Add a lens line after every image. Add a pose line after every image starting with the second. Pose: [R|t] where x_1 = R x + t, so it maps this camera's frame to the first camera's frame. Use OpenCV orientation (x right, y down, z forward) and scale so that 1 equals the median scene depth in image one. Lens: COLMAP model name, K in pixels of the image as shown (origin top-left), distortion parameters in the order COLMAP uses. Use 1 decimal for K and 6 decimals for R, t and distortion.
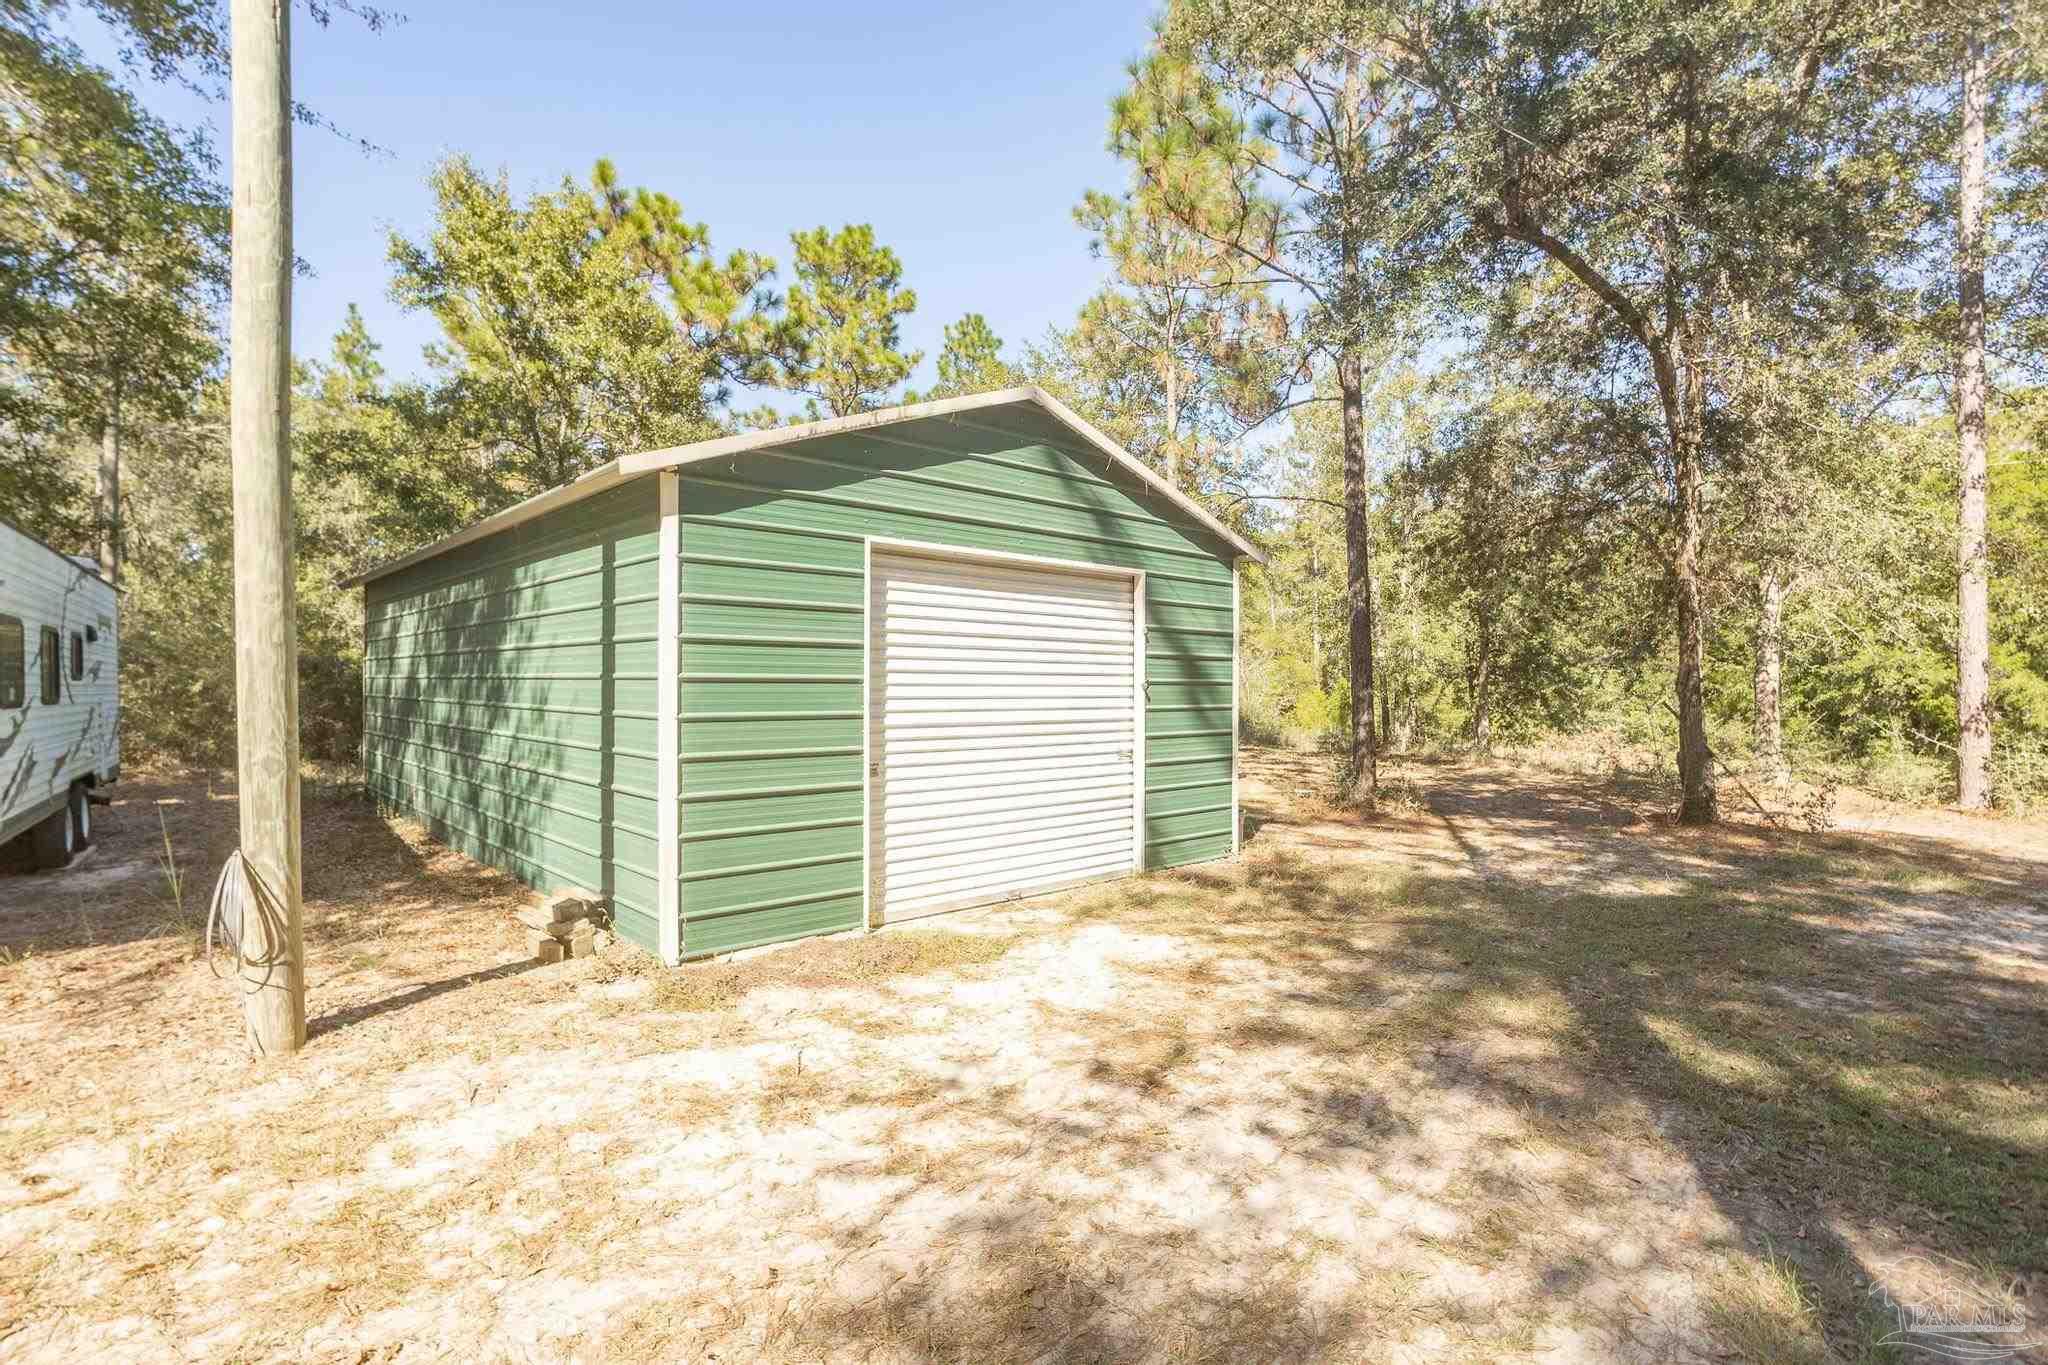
lens RADIAL K [[1005.5, 0, 989.4], [0, 1005.5, 699.3], [0, 0, 1]] dist [-0.036598, 0.019152]
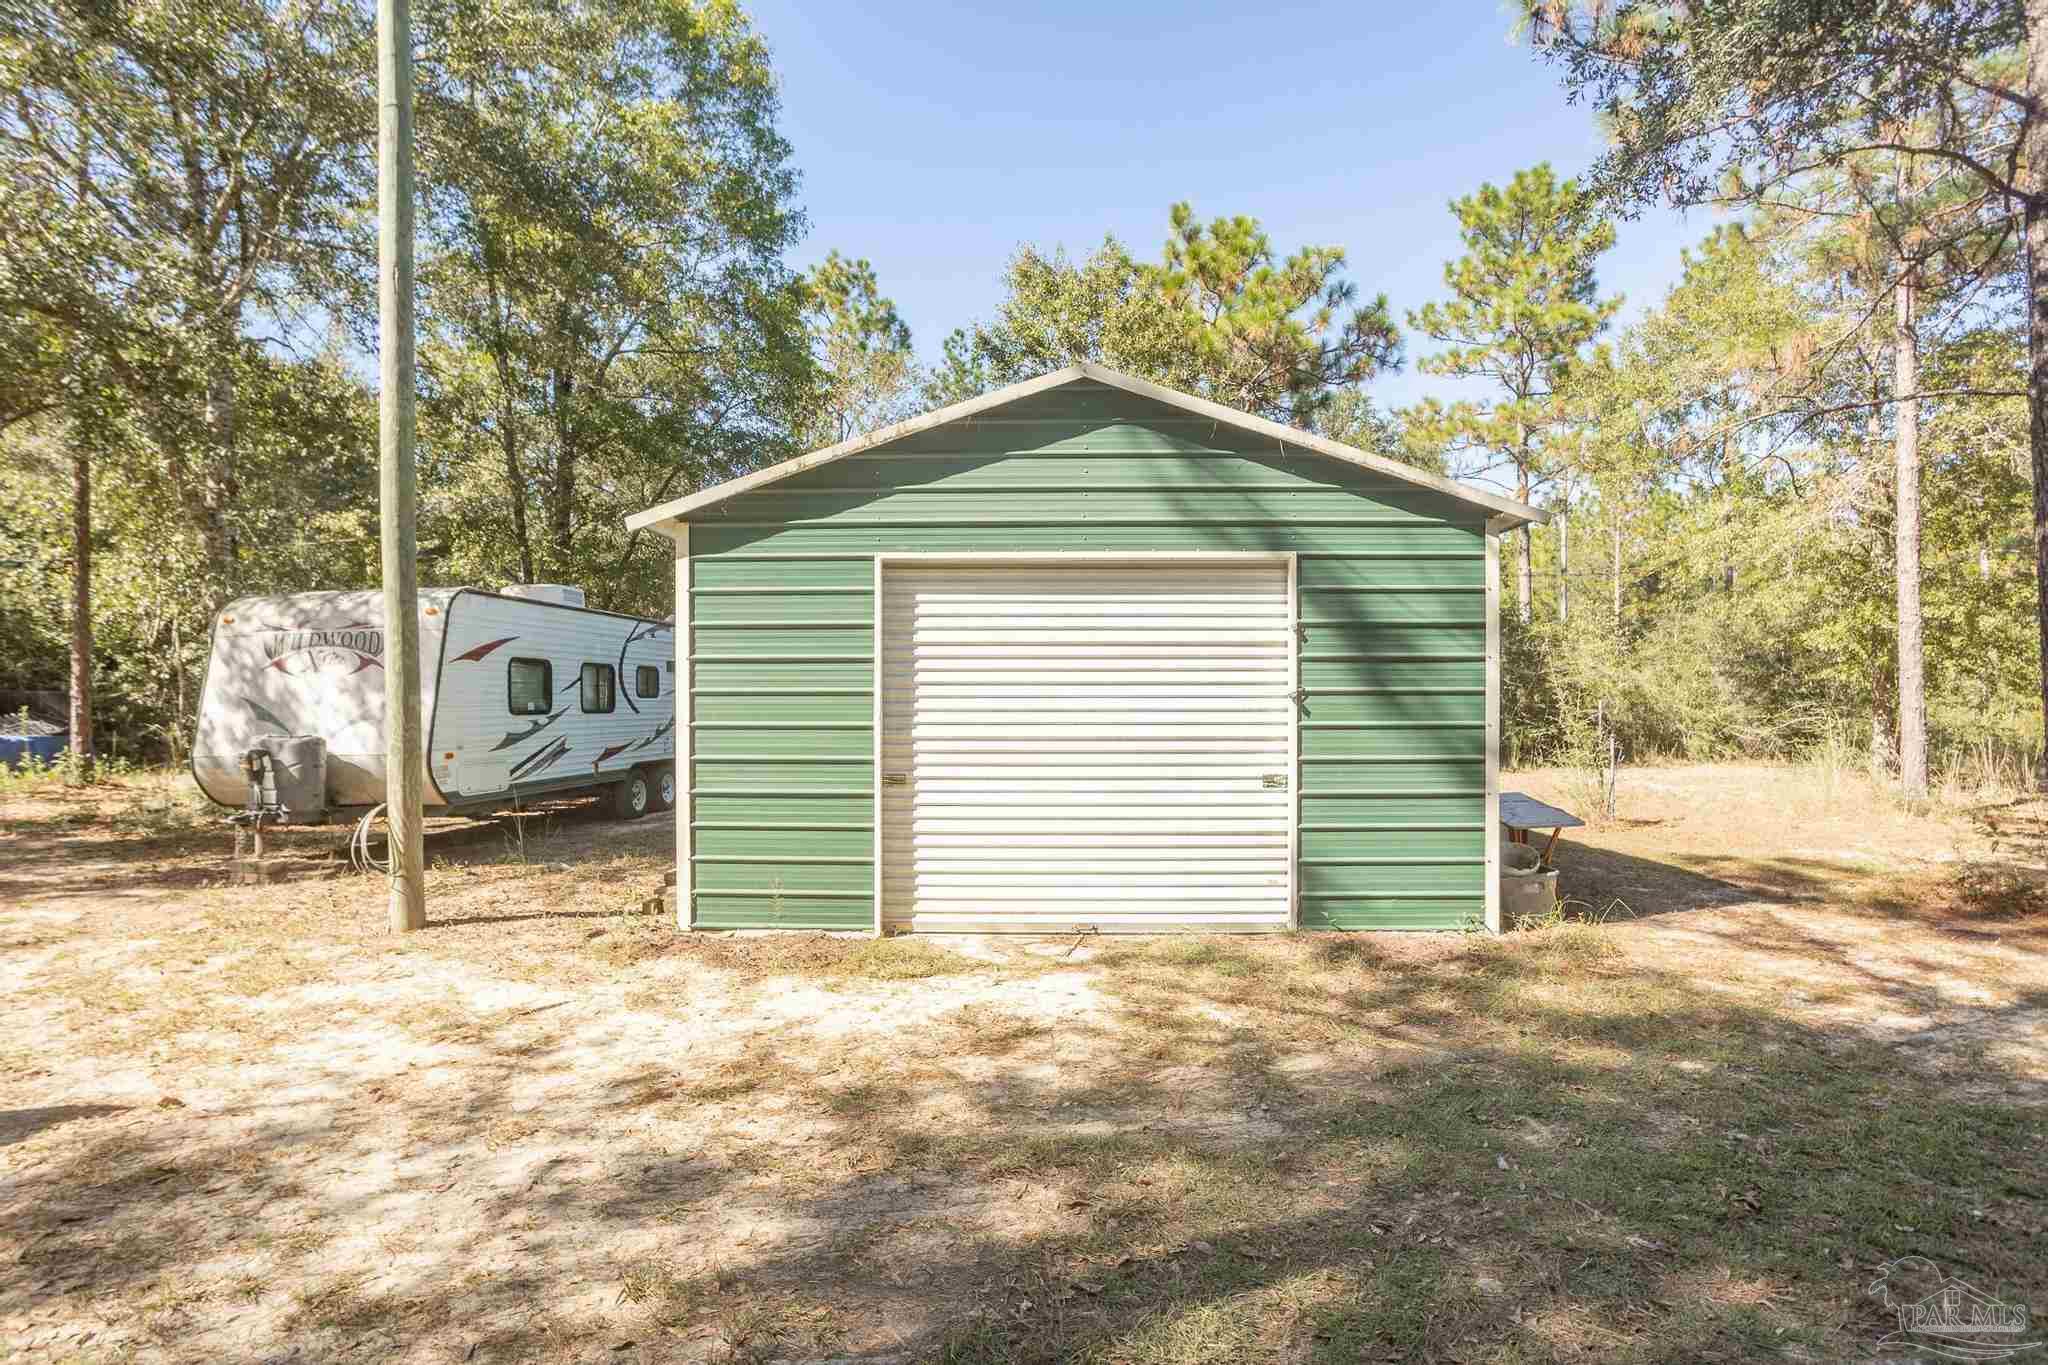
lens RADIAL K [[1005.5, 0, 989.4], [0, 1005.5, 699.3], [0, 0, 1]] dist [-0.036598, 0.019152]
pose [[0.724345, -0.003503, -0.689428, 0.693216], [-0.006466, 0.999909, -0.011874, -0.000162], [0.689407, 0.013059, 0.724256, 0.337079]]
